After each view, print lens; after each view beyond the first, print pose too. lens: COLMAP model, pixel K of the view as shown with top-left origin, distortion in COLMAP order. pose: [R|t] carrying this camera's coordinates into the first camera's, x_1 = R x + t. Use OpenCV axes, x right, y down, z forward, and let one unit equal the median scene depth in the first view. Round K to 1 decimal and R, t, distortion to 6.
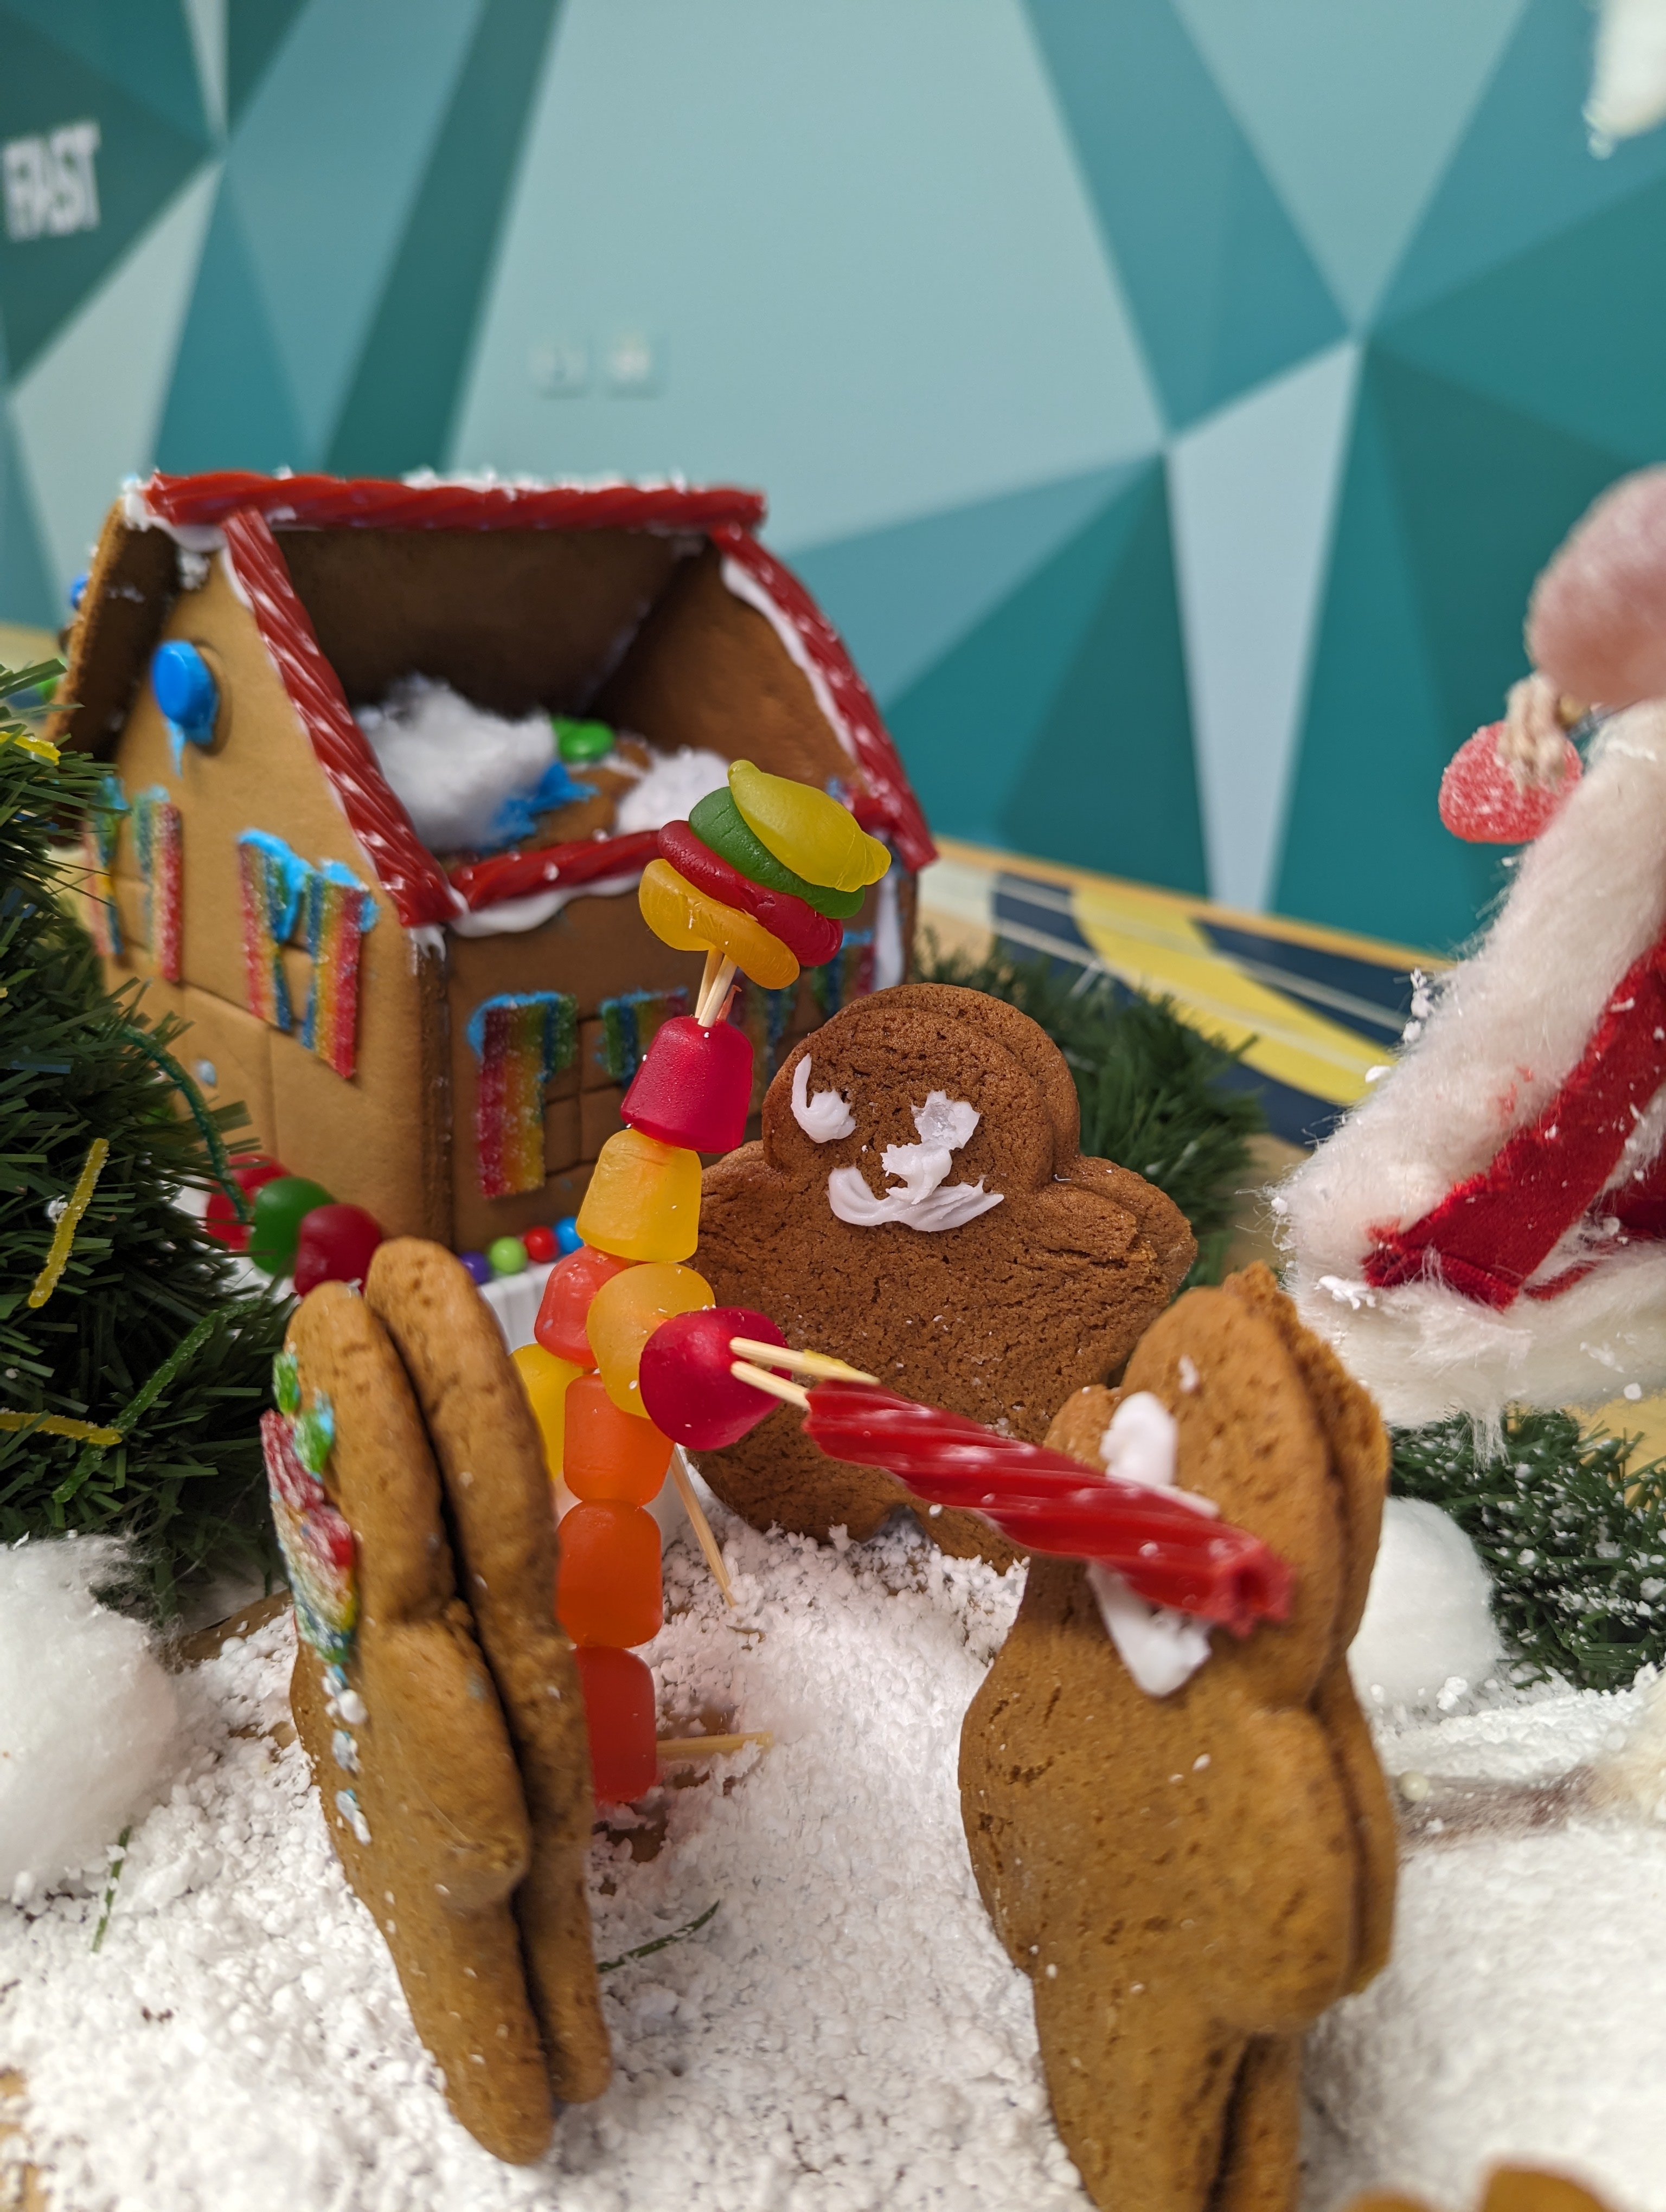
lens RADIAL K [[1627.6, 0, 888.1], [0, 1627.6, 1104.1], [0, 0, 1]] dist [0.001770, -0.041210]
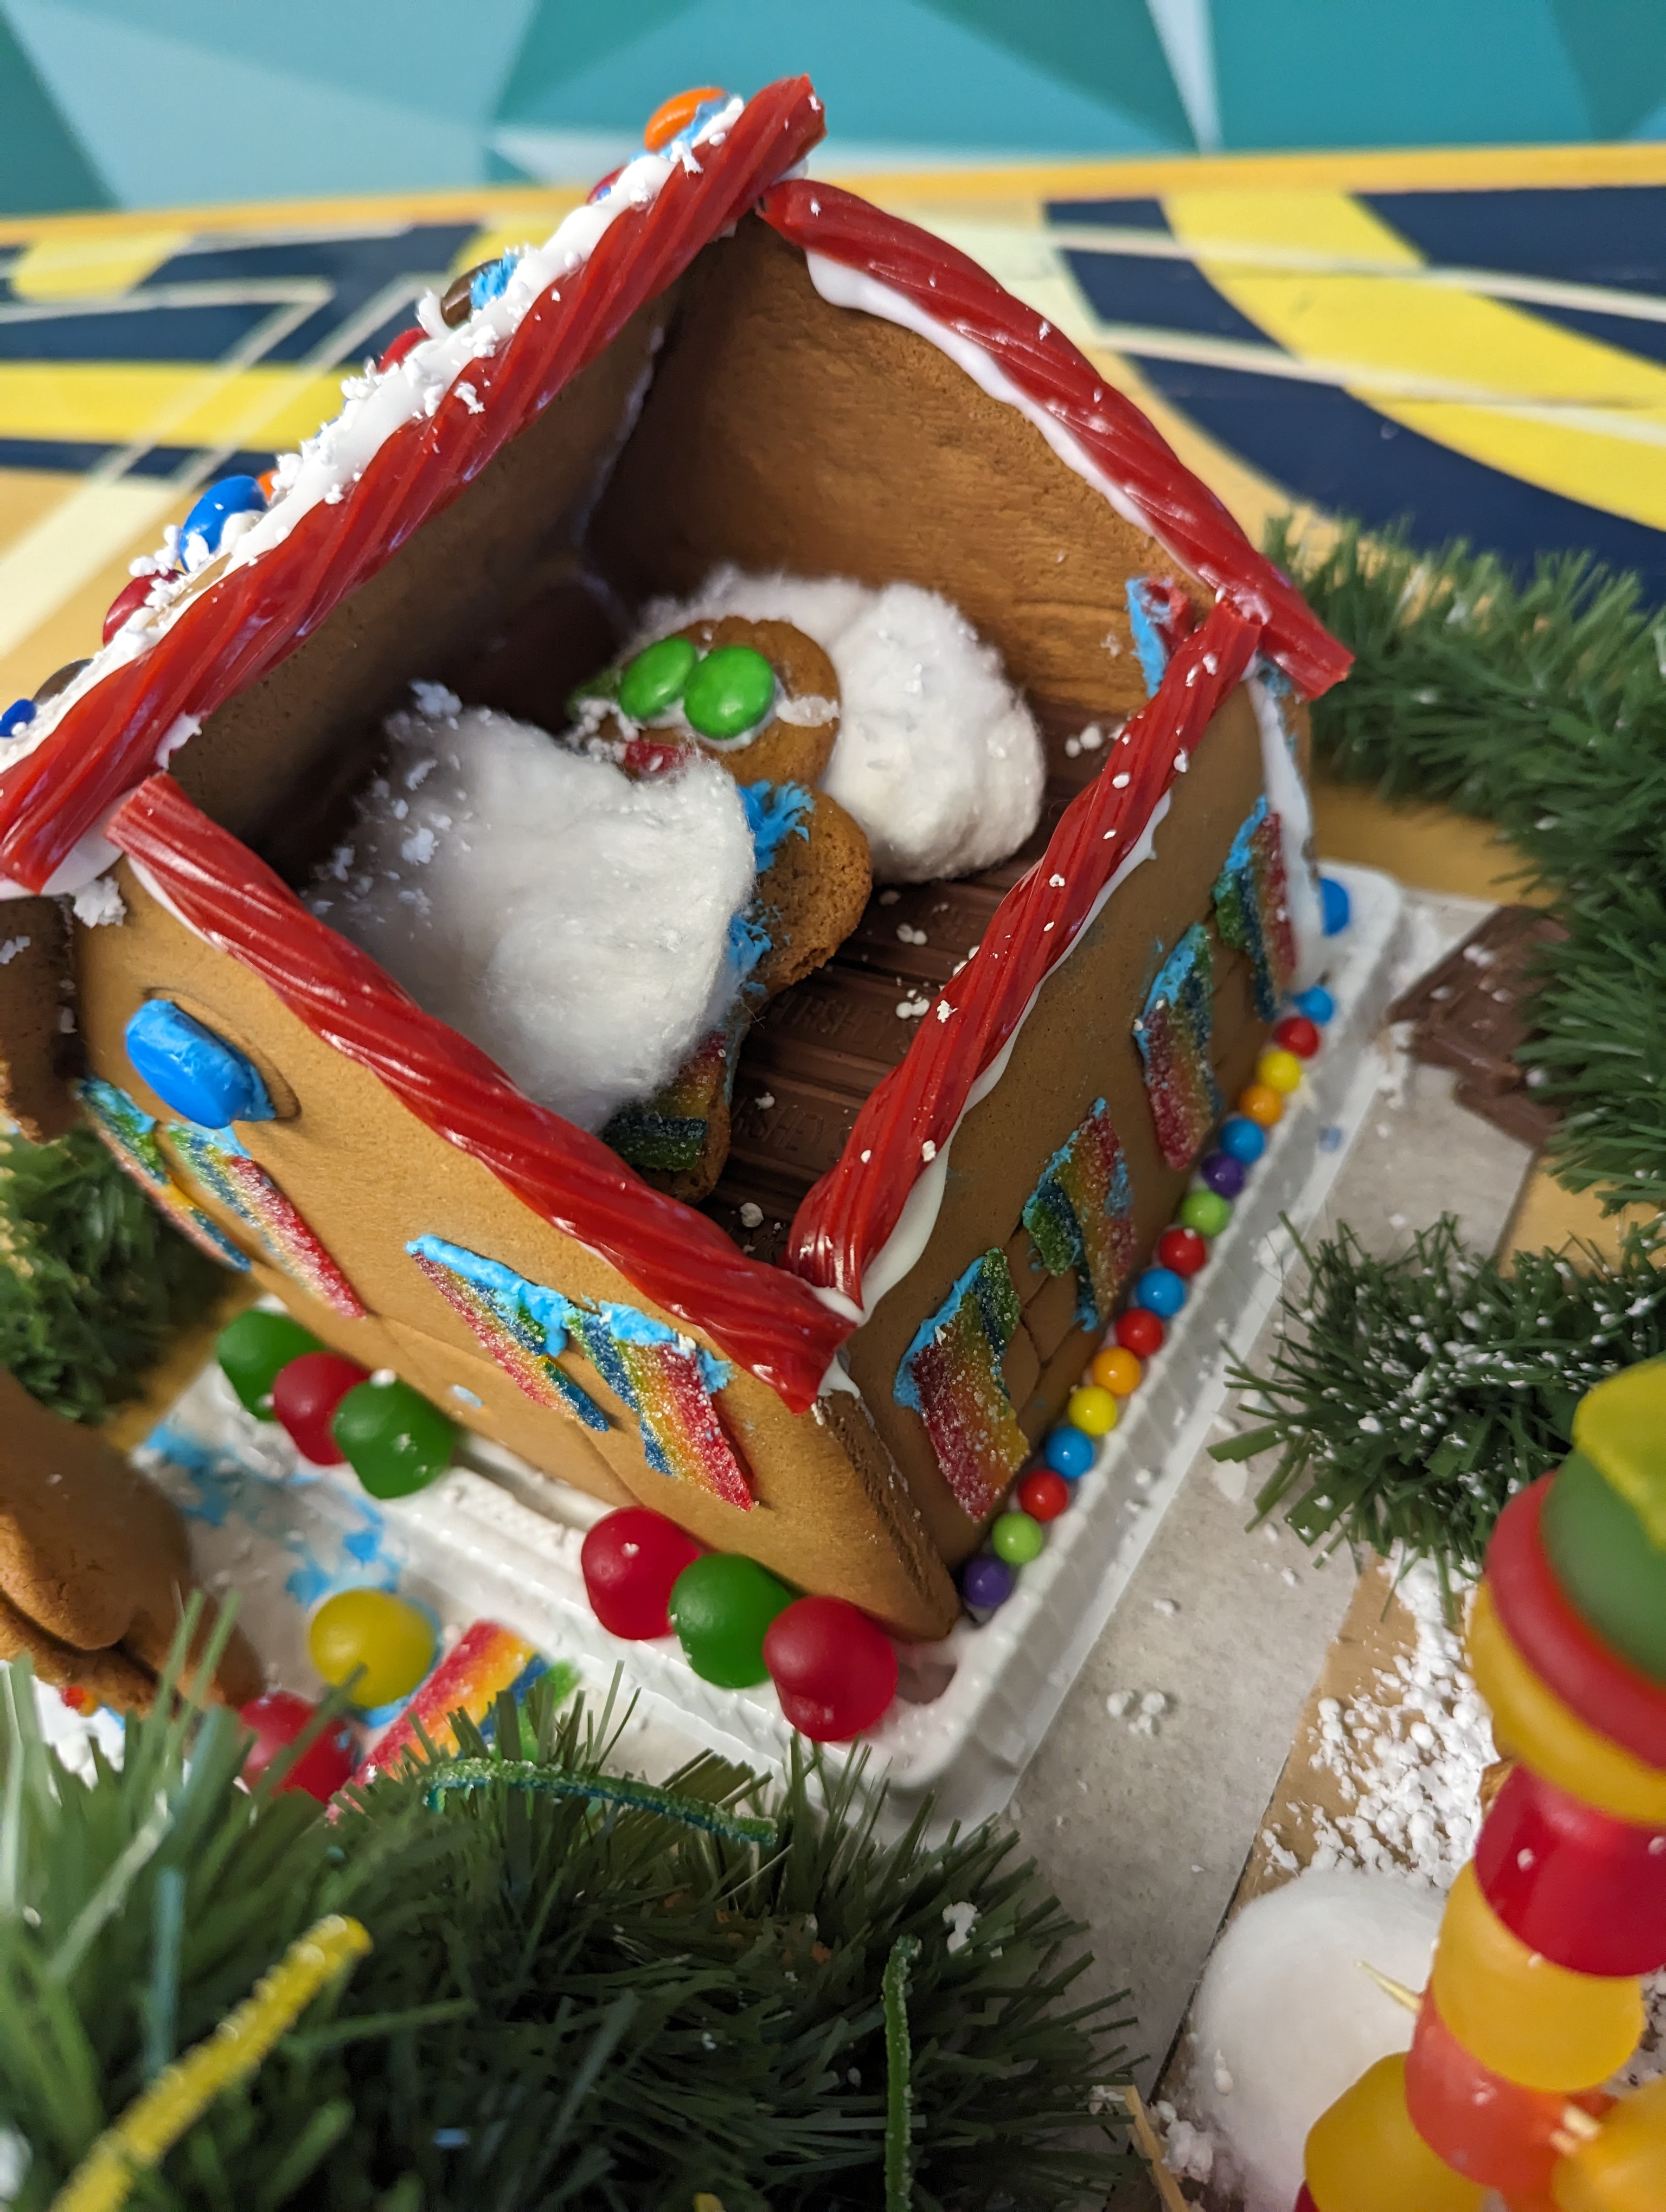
lens RADIAL K [[1651.3, 0, 845.0], [0, 1651.3, 1100.1], [0, 0, 1]] dist [-0.009831, -0.029030]
pose [[0.927304, -0.354826, -0.119187, -0.255455], [0.368927, 0.812596, 0.451200, -0.723361], [-0.063246, -0.462371, 0.884428, 0.774964]]
